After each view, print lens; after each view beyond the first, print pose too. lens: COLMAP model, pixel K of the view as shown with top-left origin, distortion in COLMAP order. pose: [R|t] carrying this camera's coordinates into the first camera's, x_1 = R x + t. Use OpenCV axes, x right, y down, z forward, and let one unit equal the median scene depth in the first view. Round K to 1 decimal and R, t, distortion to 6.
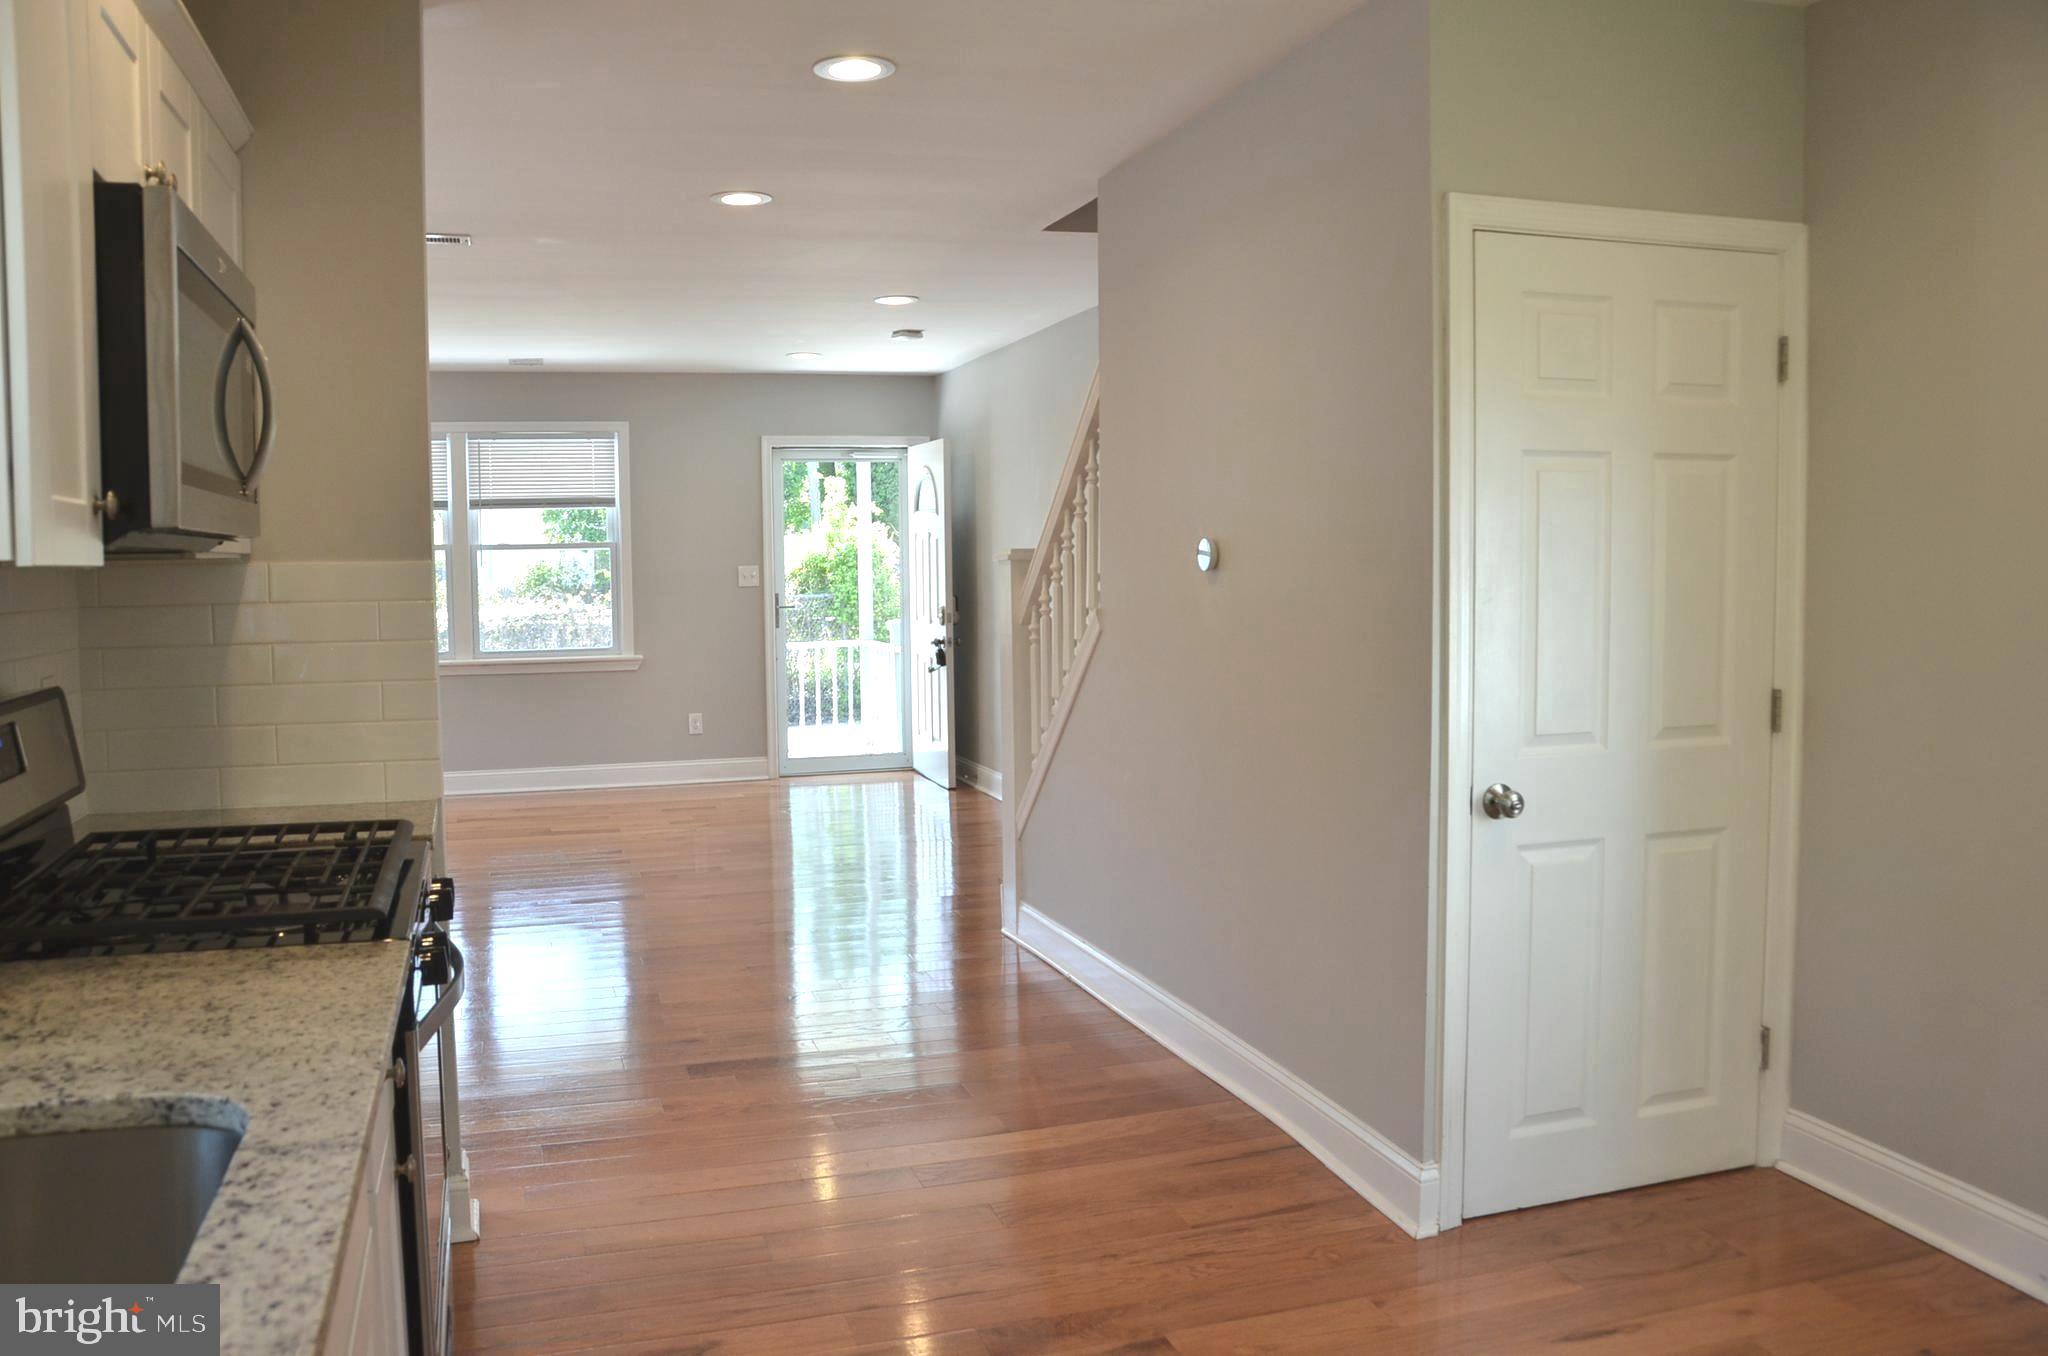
lens RADIAL K [[1651.5, 0, 1022.7], [0, 1651.5, 663.6], [0, 0, 1]] dist [-0.149419, 0.109153]
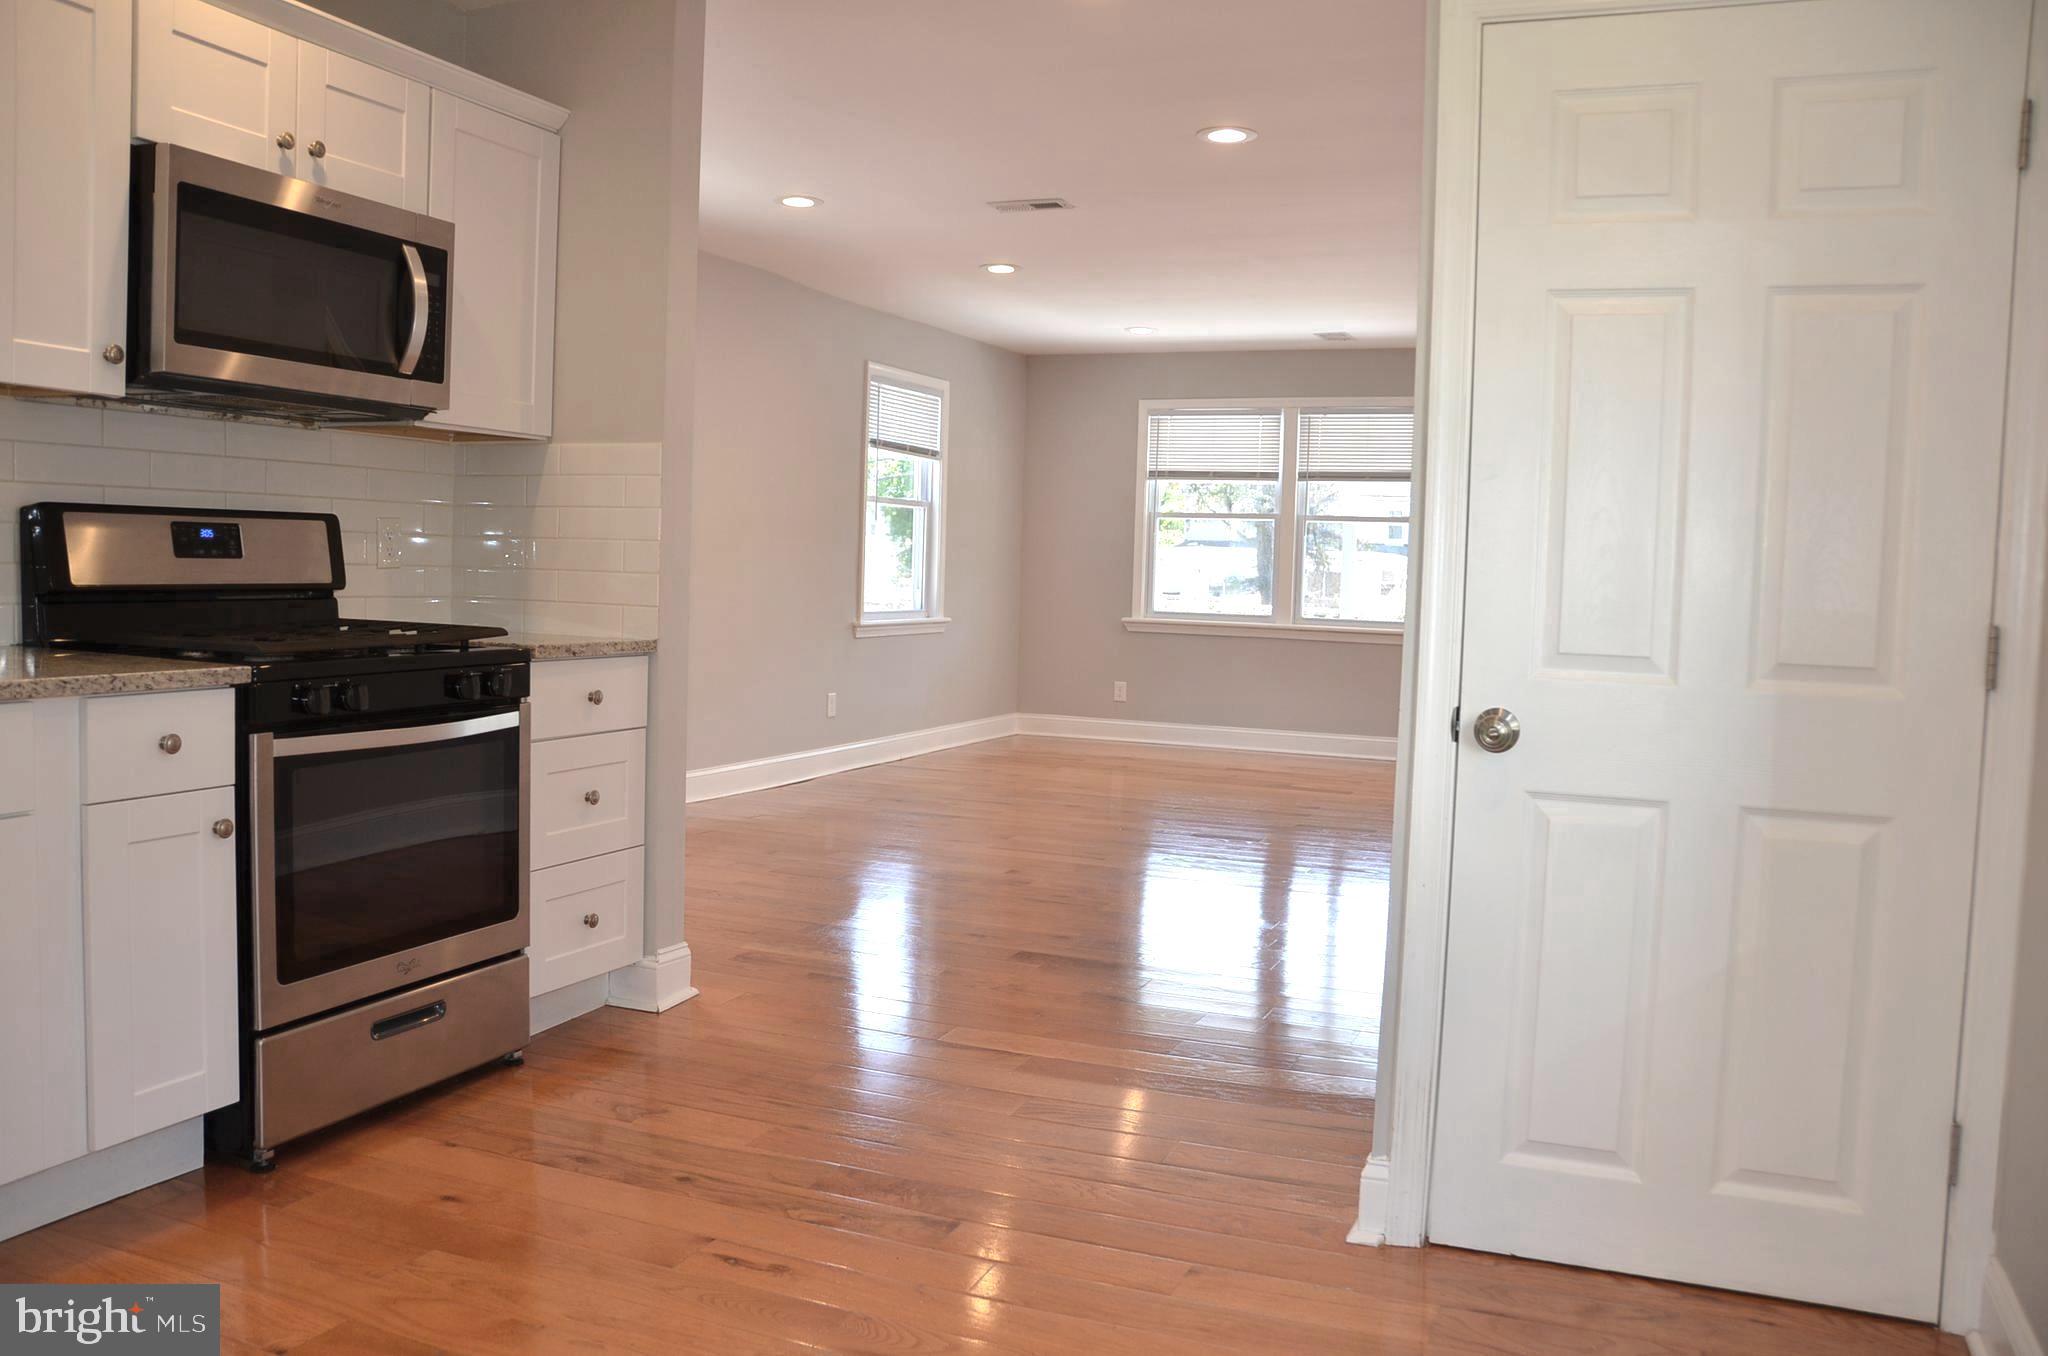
lens RADIAL K [[1651.5, 0, 1022.7], [0, 1651.5, 663.6], [0, 0, 1]] dist [-0.149419, 0.109153]
pose [[0.758540, 0.073598, -0.647457, 0.619366], [-0.083084, 0.996415, 0.015926, 0.057463], [0.646308, 0.041713, 0.761936, 0.234082]]
